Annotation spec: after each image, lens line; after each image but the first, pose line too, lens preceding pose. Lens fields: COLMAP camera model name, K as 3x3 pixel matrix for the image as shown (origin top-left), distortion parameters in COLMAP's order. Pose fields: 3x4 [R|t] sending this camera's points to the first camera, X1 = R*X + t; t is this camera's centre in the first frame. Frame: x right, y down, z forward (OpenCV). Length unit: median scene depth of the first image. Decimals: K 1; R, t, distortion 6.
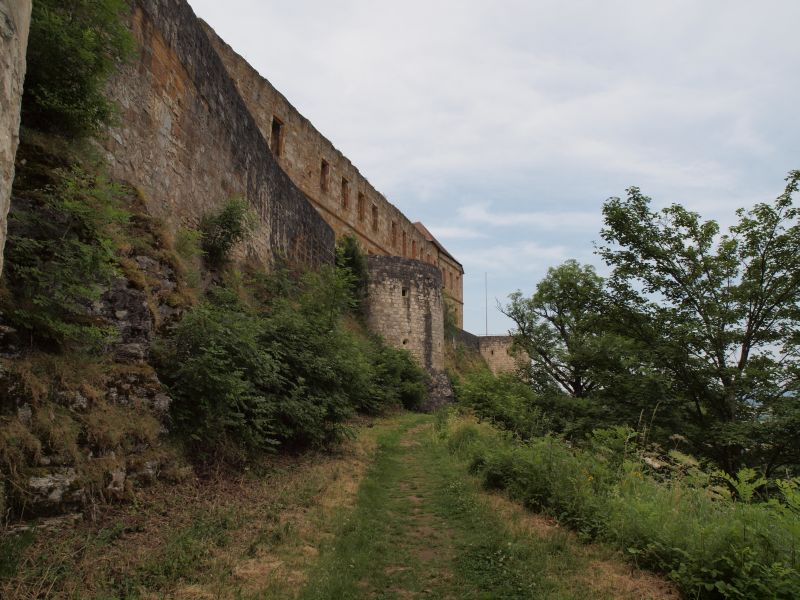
lens RADIAL K [[555.7, 0, 400.0], [0, 555.7, 300.0], [0, 0, 1]] dist [-0.135012, 0.105525]
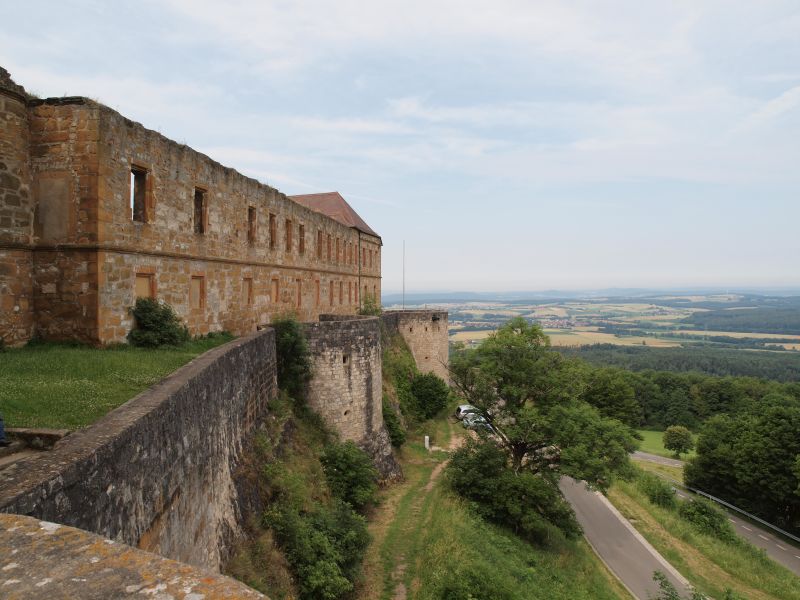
lens RADIAL K [[555.7, 0, 400.0], [0, 555.7, 300.0], [0, 0, 1]] dist [-0.135012, 0.105525]
pose [[0.983338, -0.009747, 0.181524, -0.068314], [-0.022254, 0.984596, 0.173425, -0.272287], [-0.180418, -0.174575, 0.967974, 0.108783]]
